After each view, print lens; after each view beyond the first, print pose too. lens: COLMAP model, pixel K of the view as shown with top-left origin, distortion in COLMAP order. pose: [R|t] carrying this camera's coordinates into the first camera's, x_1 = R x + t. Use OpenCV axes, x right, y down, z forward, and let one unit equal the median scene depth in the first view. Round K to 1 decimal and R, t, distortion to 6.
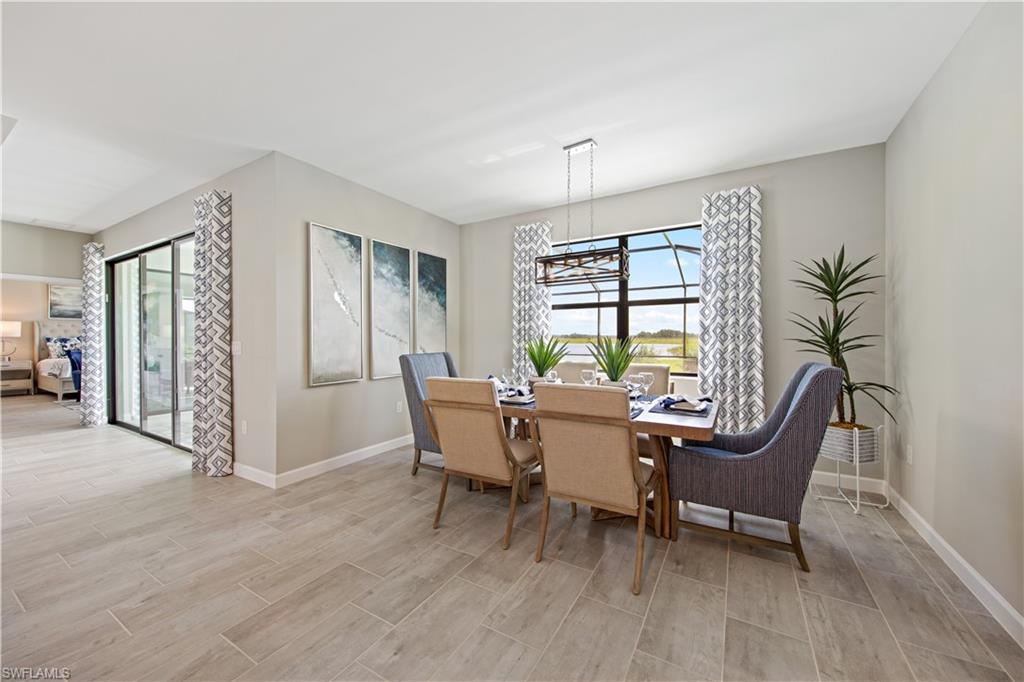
lens RADIAL K [[385.3, 0, 509.5], [0, 385.3, 333.0], [0, 0, 1]] dist [-0.000141, -0.001120]
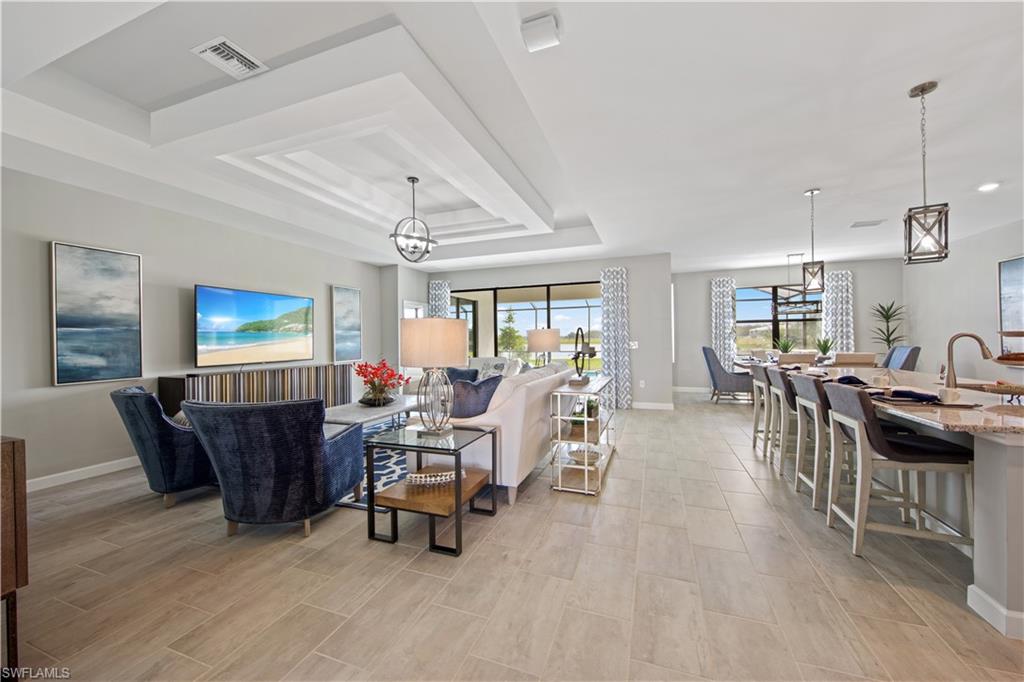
lens RADIAL K [[385.3, 0, 511.9], [0, 385.3, 340.8], [0, 0, 1]] dist [-0.000141, -0.001120]
pose [[0.985432, -0.006188, 0.169958, -1.658569], [0.004582, 0.999941, 0.009844, 0.004059], [-0.170009, -0.008922, 0.985402, -0.877700]]
